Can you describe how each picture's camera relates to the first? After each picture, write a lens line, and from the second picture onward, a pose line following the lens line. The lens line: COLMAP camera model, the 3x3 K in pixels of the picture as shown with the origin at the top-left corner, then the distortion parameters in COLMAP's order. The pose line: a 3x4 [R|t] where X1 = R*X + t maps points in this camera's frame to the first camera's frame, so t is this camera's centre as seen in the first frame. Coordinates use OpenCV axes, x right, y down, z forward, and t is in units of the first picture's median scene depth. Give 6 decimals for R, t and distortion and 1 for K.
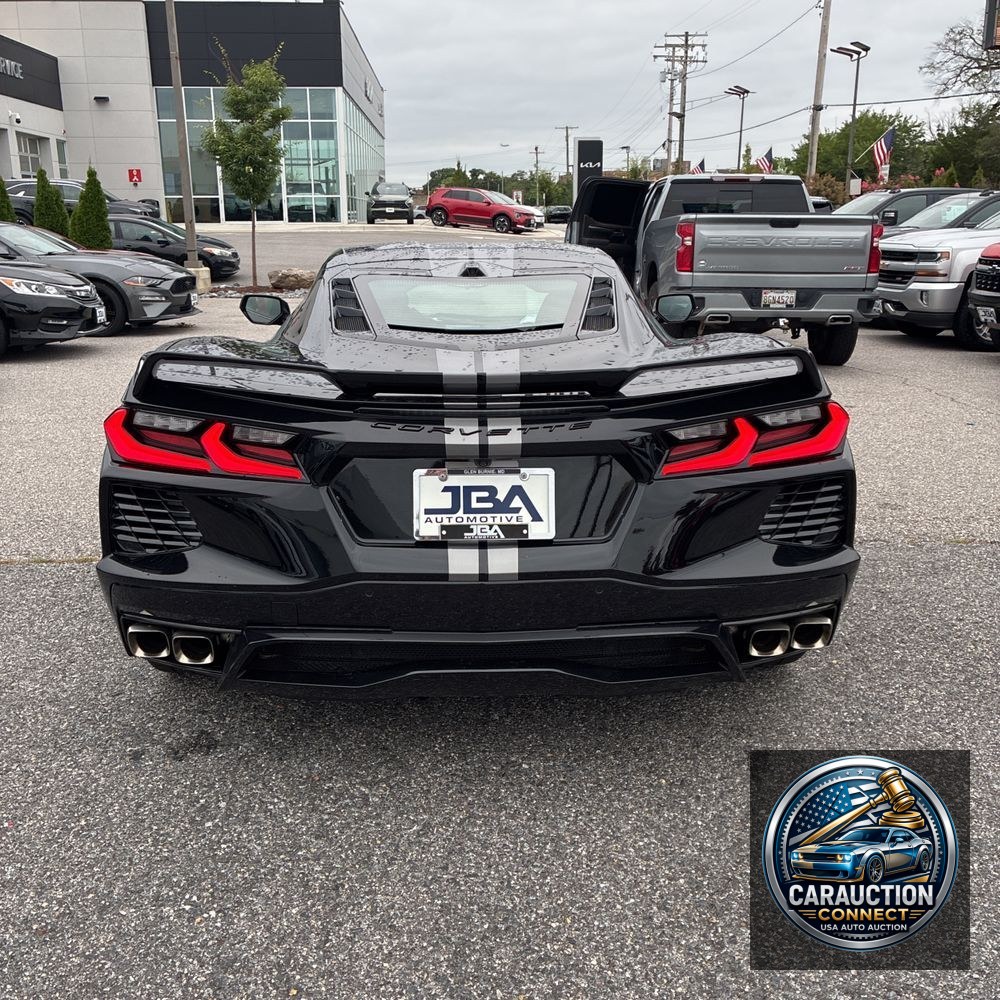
lens RADIAL K [[1023.6, 0, 495.4], [0, 1023.6, 474.8], [0, 0, 1]] dist [0.041645, -0.002226]
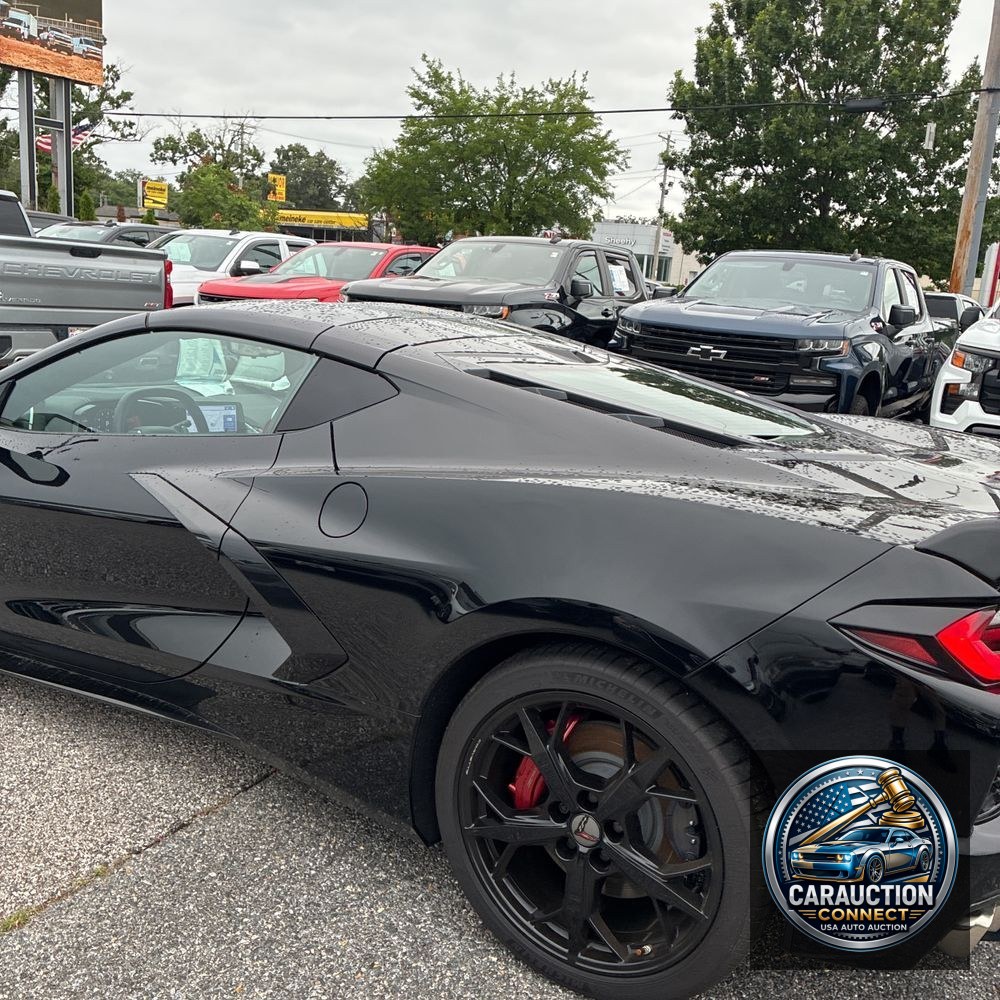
lens RADIAL K [[1023.6, 0, 495.4], [0, 1023.6, 474.8], [0, 0, 1]] dist [0.041645, -0.002226]
pose [[0.539998, -0.125430, 0.832268, -0.281773], [0.135986, 0.988844, 0.060796, -0.064394], [-0.830608, 0.080347, 0.551030, 0.244391]]
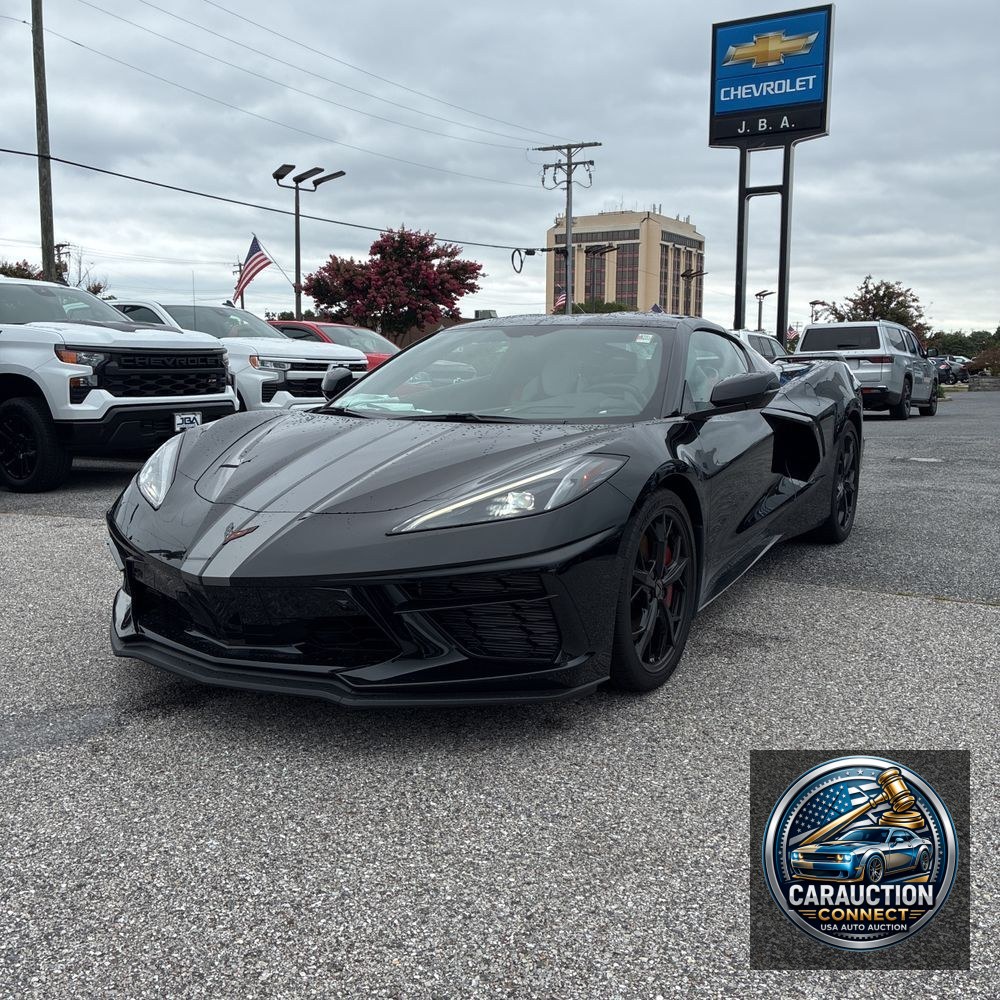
lens RADIAL K [[1044.9, 0, 462.5], [0, 1044.9, 500.2], [0, 0, 1]] dist [0.006583, 0.009388]
pose [[-0.847787, -0.074650, 0.525057, -0.241286], [0.130444, 0.930277, 0.342885, -0.214266], [-0.514044, 0.359184, -0.778939, 0.980300]]
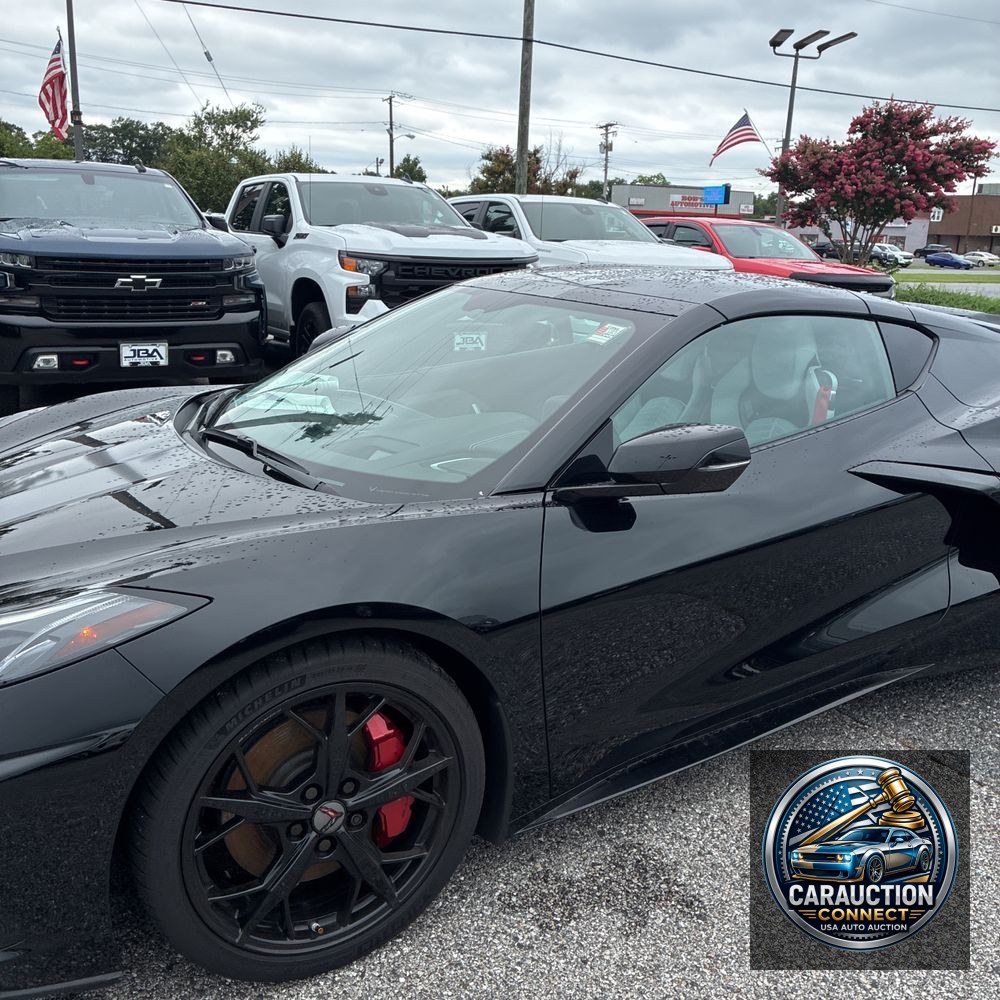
lens RADIAL K [[1023.6, 0, 495.4], [0, 1023.6, 474.8], [0, 0, 1]] dist [0.041645, -0.002226]
pose [[-0.489975, -0.221660, 0.843084, -0.286102], [0.189651, 0.916863, 0.351277, -0.177645], [-0.850856, 0.332009, -0.407202, 0.693502]]
